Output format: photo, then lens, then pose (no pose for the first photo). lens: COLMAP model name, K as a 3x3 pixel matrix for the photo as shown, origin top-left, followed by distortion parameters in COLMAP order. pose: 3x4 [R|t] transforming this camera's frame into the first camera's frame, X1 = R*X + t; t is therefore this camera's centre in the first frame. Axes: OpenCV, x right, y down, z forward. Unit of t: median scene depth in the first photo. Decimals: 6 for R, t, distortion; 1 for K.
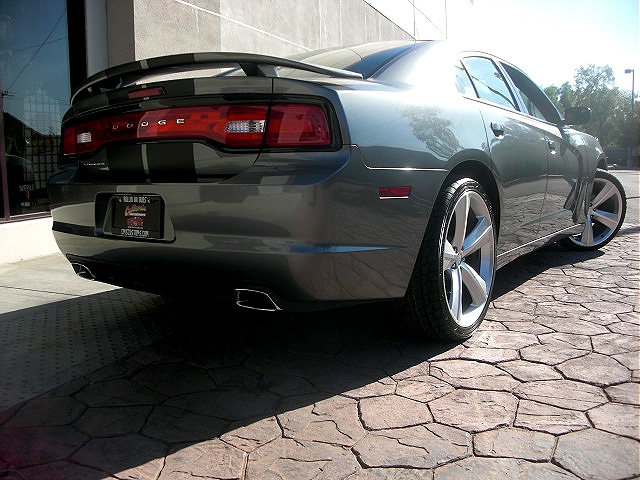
lens RADIAL K [[625.8, 0, 320.8], [0, 625.8, 249.8], [0, 0, 1]] dist [-0.207926, 0.184583]
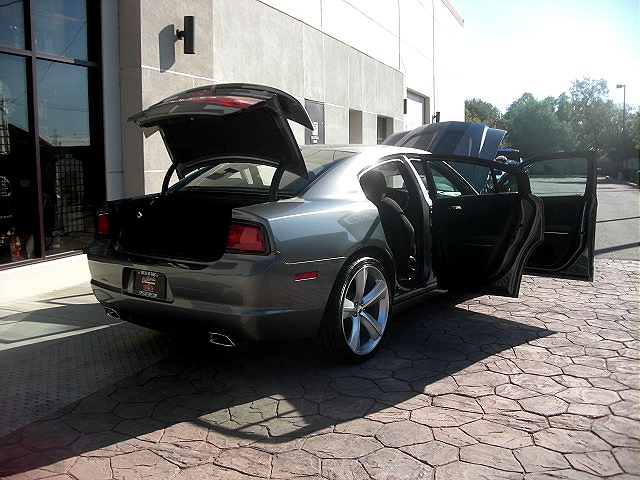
lens RADIAL K [[632.0, 0, 320.0], [0, 632.0, 240.0], [0, 0, 1]] dist [-0.000474, -0.352949]
pose [[0.999871, 0.014104, -0.007705, 0.148437], [-0.014218, 0.999788, -0.014917, -0.142964], [0.007493, 0.015025, 0.999859, -0.609122]]
